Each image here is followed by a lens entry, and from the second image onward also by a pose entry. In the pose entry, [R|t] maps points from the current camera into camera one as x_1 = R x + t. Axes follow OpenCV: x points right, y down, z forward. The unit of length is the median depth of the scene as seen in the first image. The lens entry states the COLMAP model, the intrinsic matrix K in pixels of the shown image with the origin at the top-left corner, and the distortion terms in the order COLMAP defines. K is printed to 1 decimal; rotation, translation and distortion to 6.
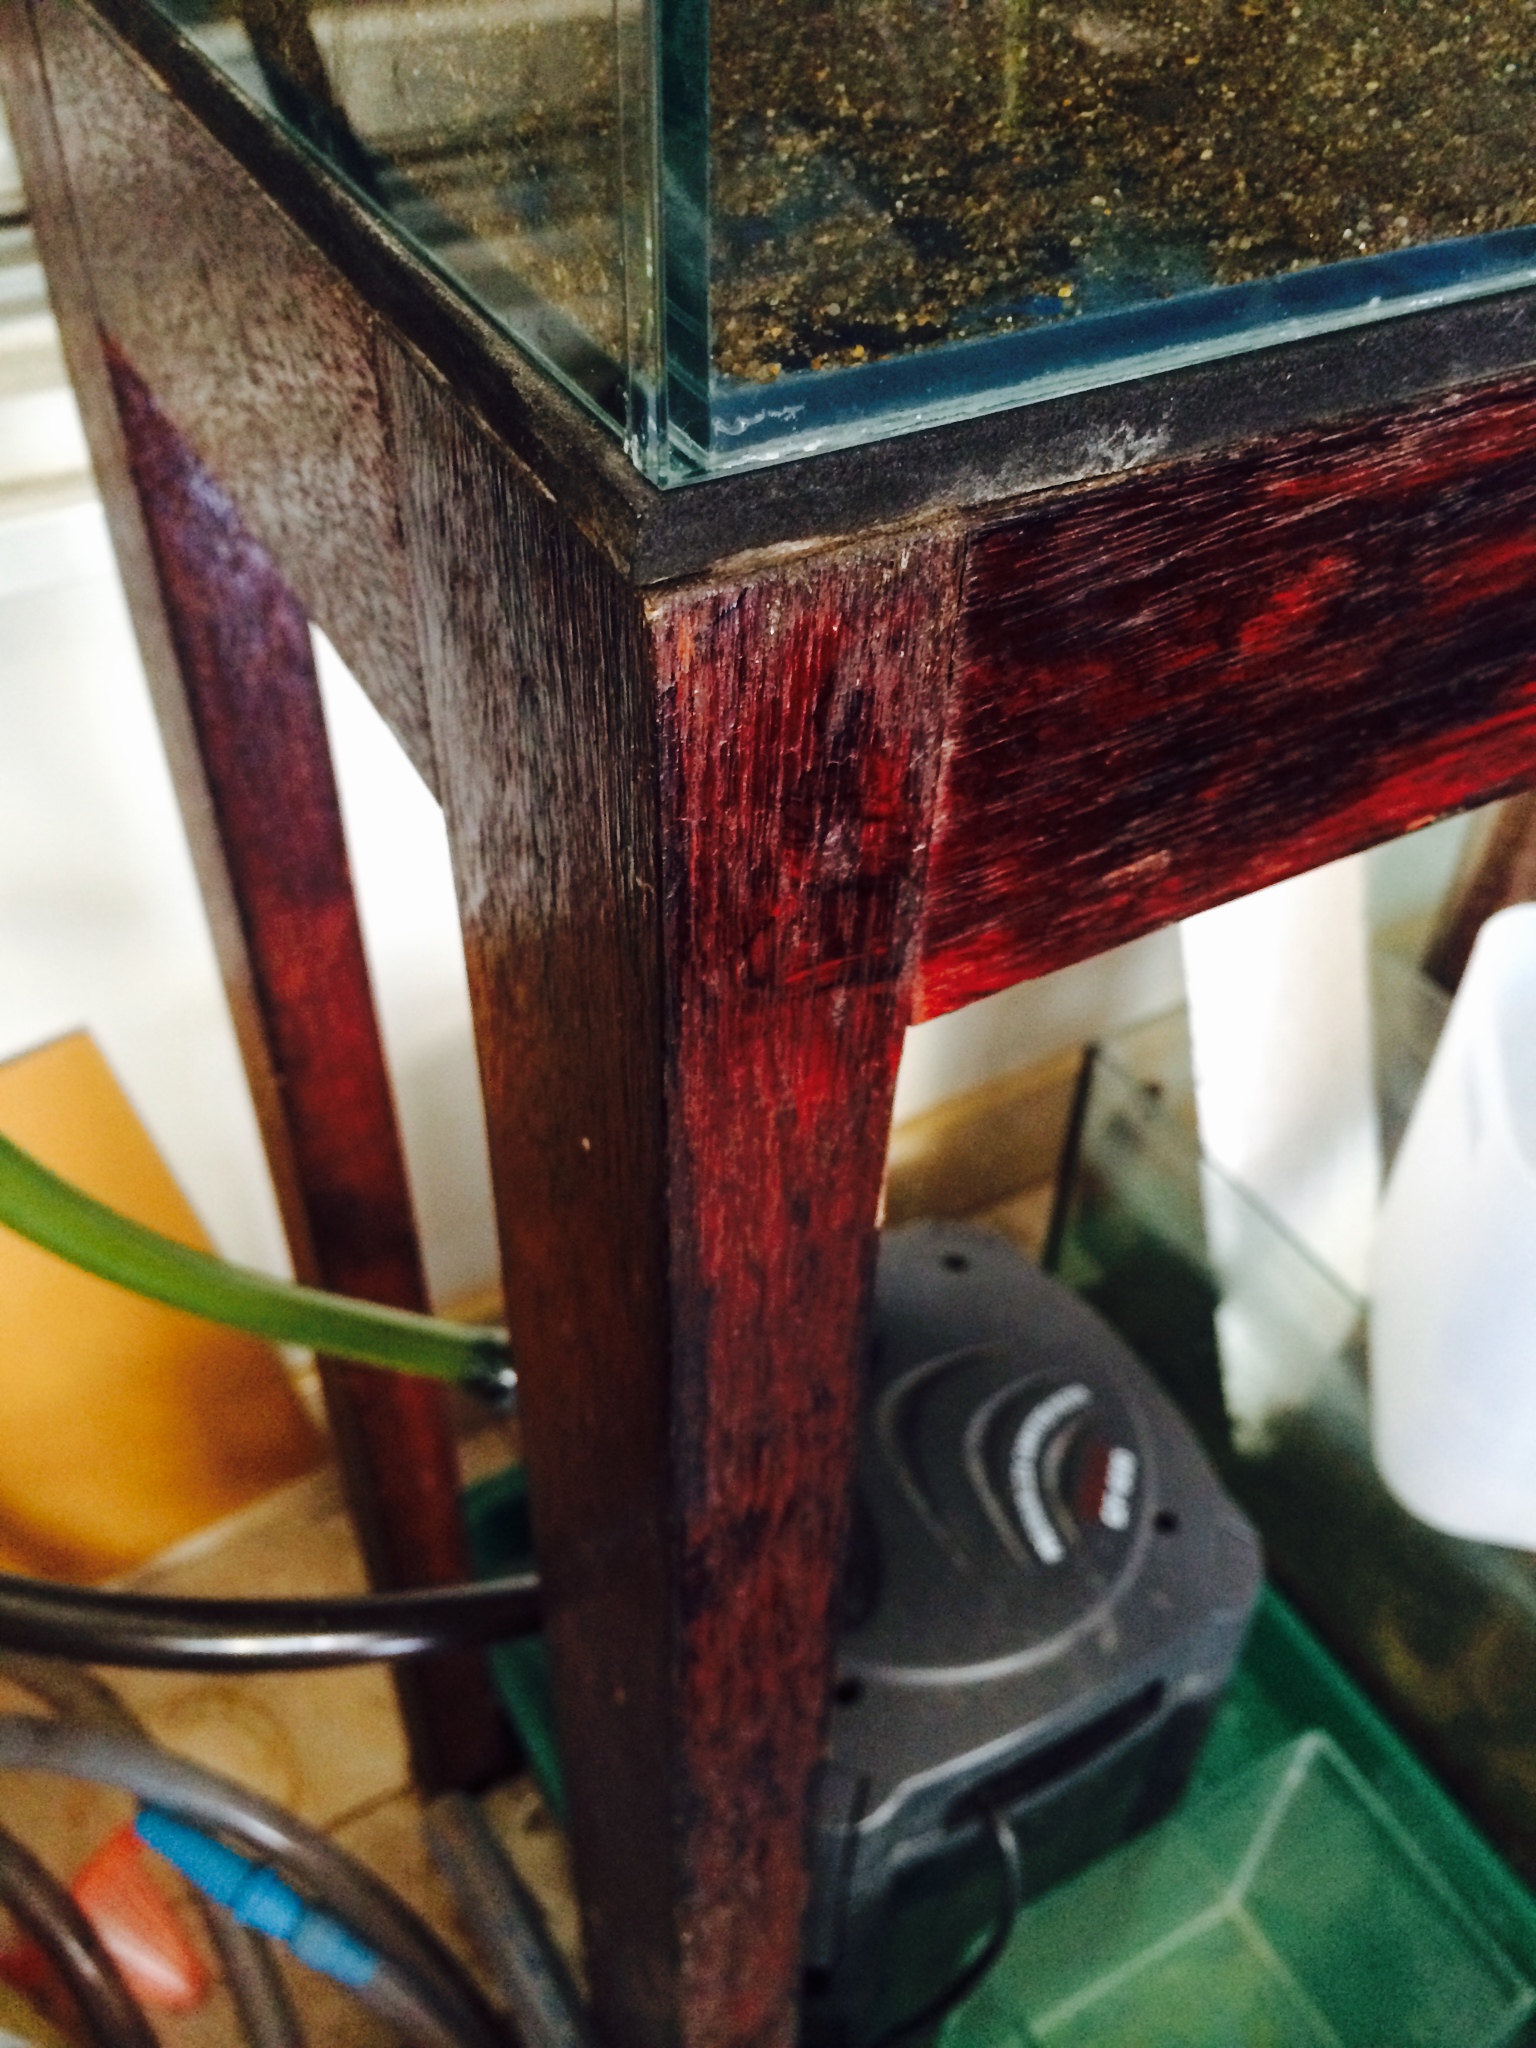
lens RADIAL K [[1801.5, 0, 768.0], [0, 1801.5, 1024.0], [0, 0, 1]] dist [0.004352, -0.061975]
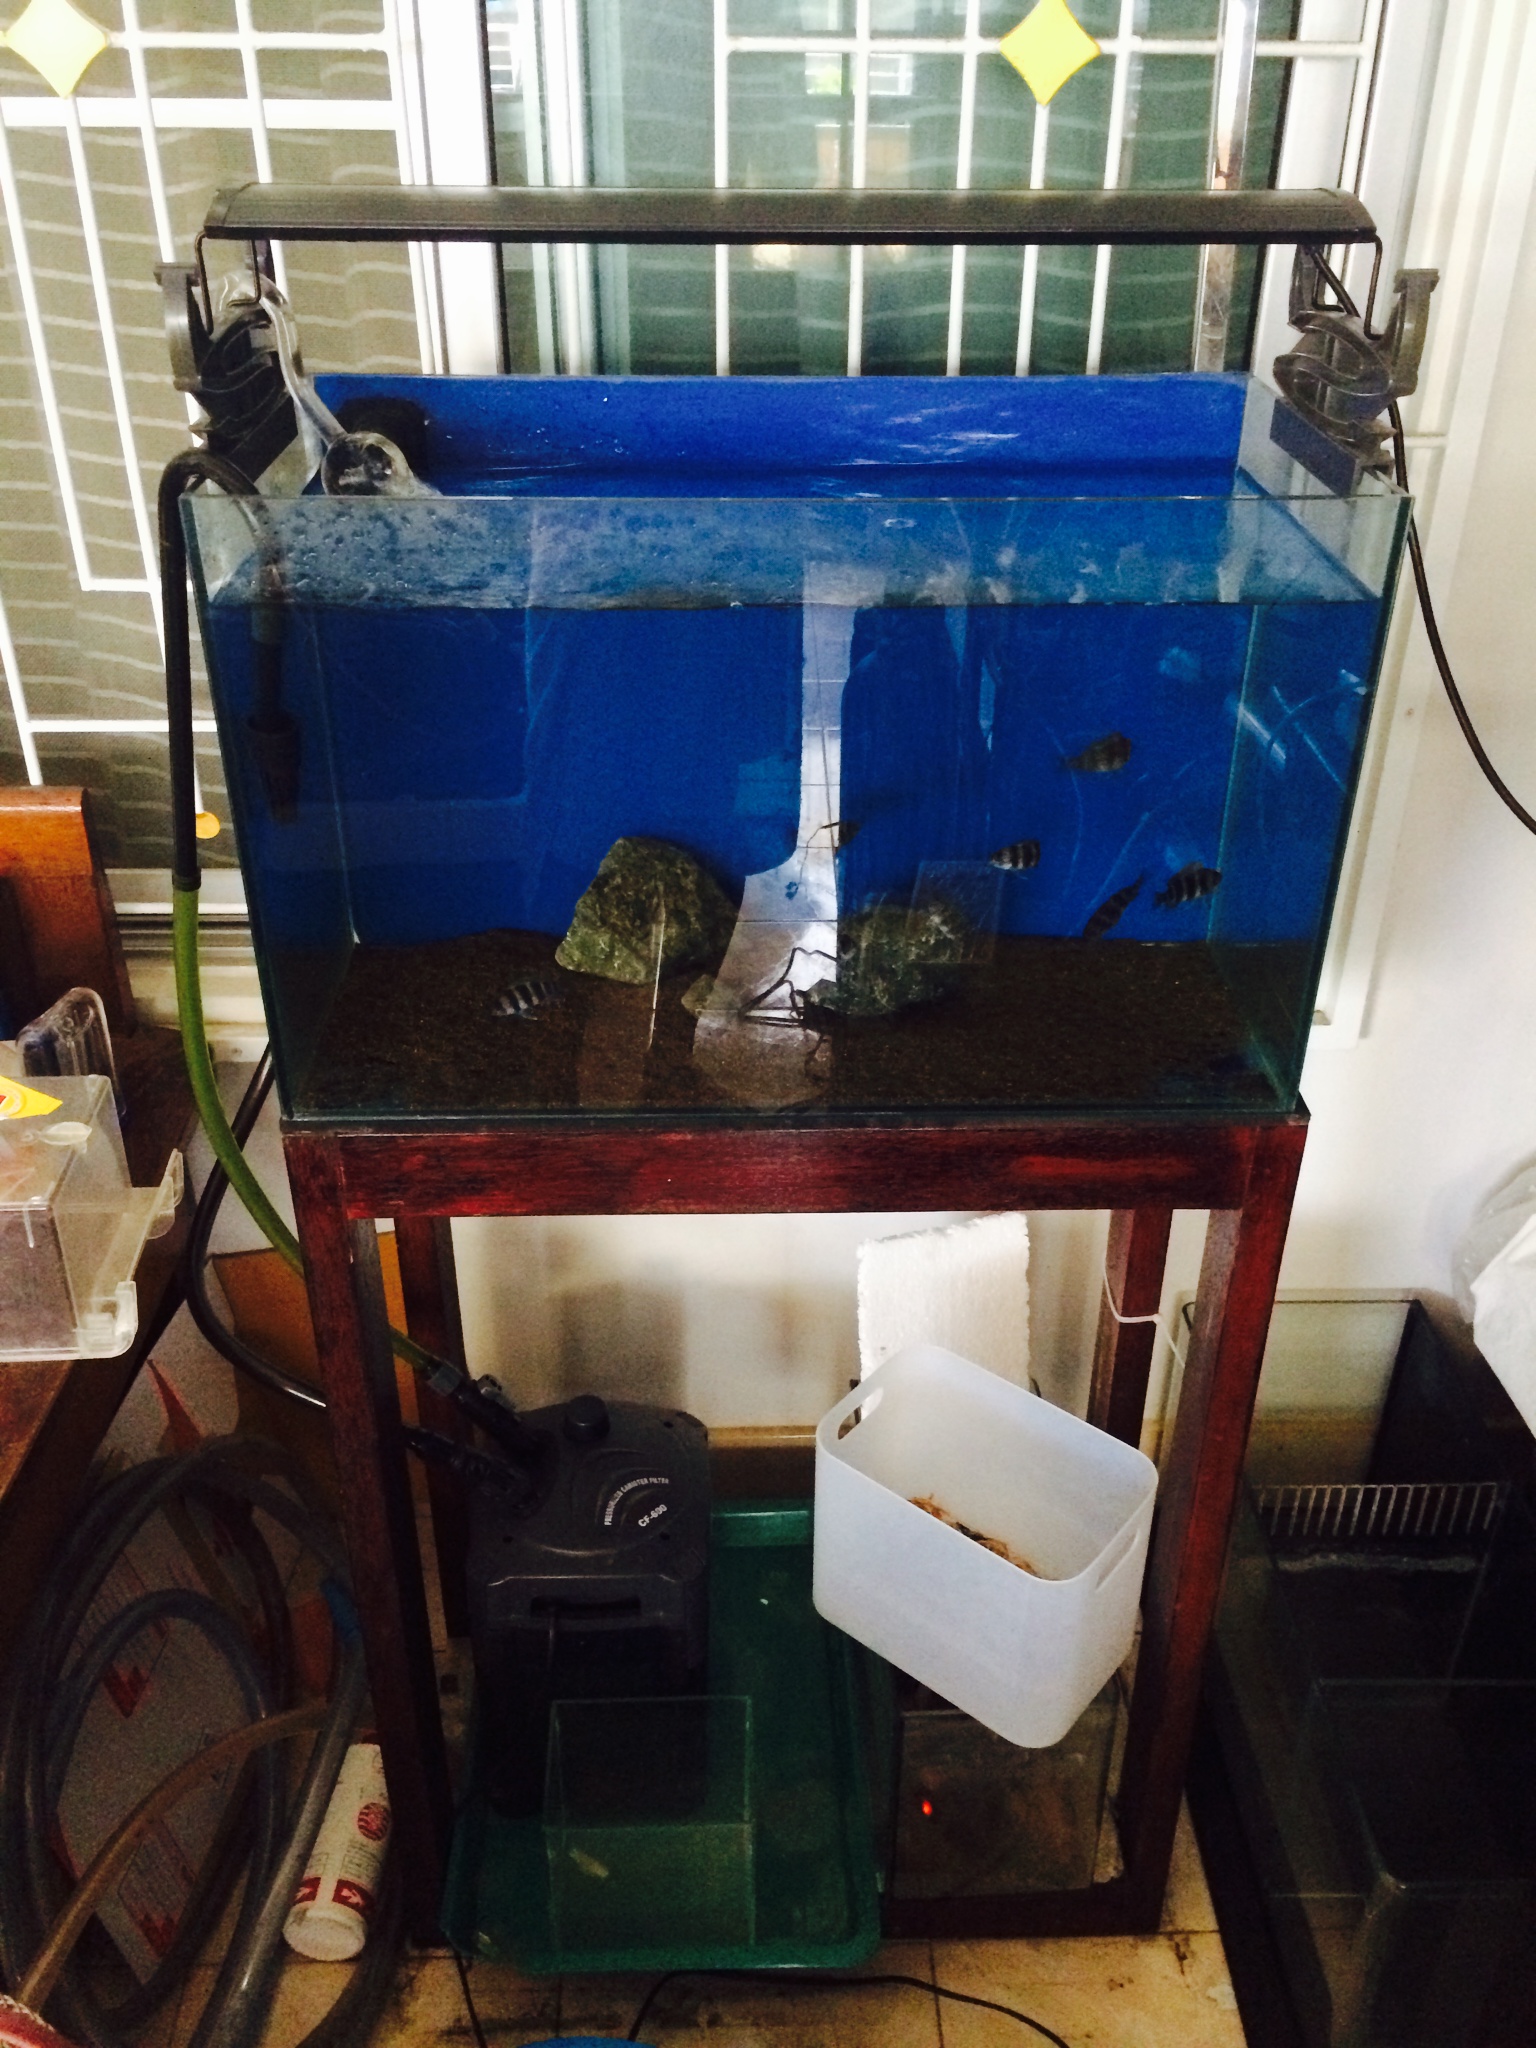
lens RADIAL K [[1801.5, 0, 768.0], [0, 1801.5, 1024.0], [0, 0, 1]] dist [0.004352, -0.061975]
pose [[0.888494, 0.226654, -0.399007, 3.440360], [-0.305584, 0.940907, -0.145986, -0.155445], [0.342340, 0.251638, 0.905252, -3.832514]]
